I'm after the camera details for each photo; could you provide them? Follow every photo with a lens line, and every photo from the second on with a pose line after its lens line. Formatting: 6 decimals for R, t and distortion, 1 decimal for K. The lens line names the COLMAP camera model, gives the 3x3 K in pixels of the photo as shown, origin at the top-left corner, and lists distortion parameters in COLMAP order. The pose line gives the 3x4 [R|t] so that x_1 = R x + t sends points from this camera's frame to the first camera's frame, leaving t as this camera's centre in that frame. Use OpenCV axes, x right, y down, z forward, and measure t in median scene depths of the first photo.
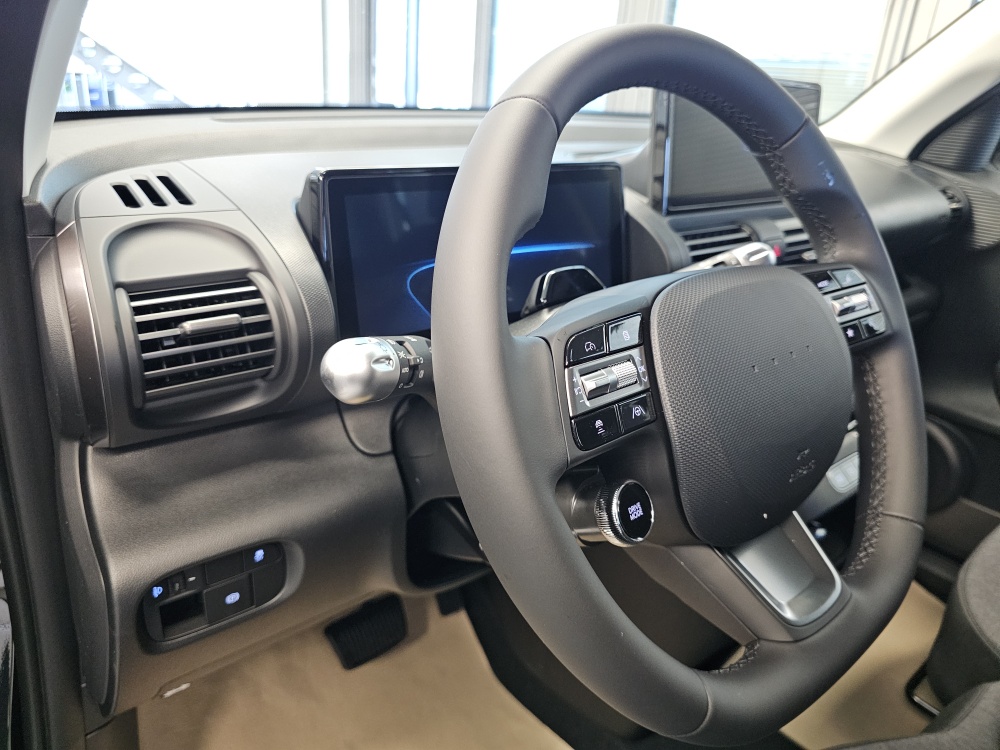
lens RADIAL K [[667.6, 0, 502.2], [0, 667.6, 327.9], [0, 0, 1]] dist [0.104738, 0.000258]
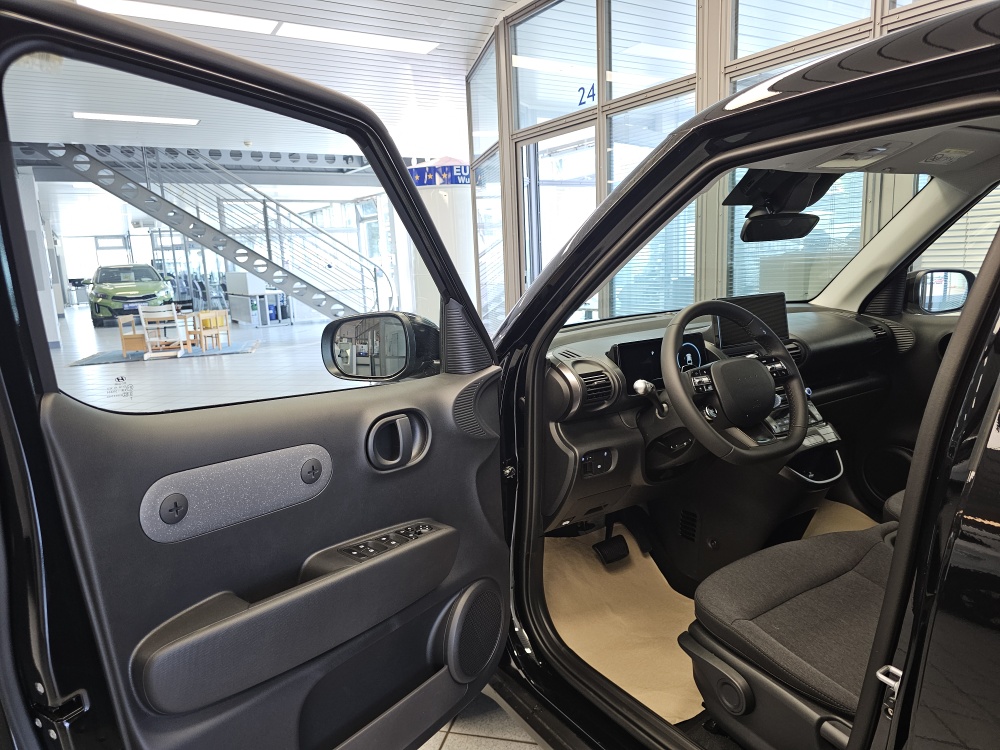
lens RADIAL K [[660.7, 0, 500.0], [0, 660.7, 375.0], [0, 0, 1]] dist [0.002520, 0.000912]
pose [[0.982381, -0.088469, -0.164623, -0.294835], [0.058901, 0.982531, -0.176530, 0.497750], [0.177364, 0.163724, 0.970431, -2.384903]]
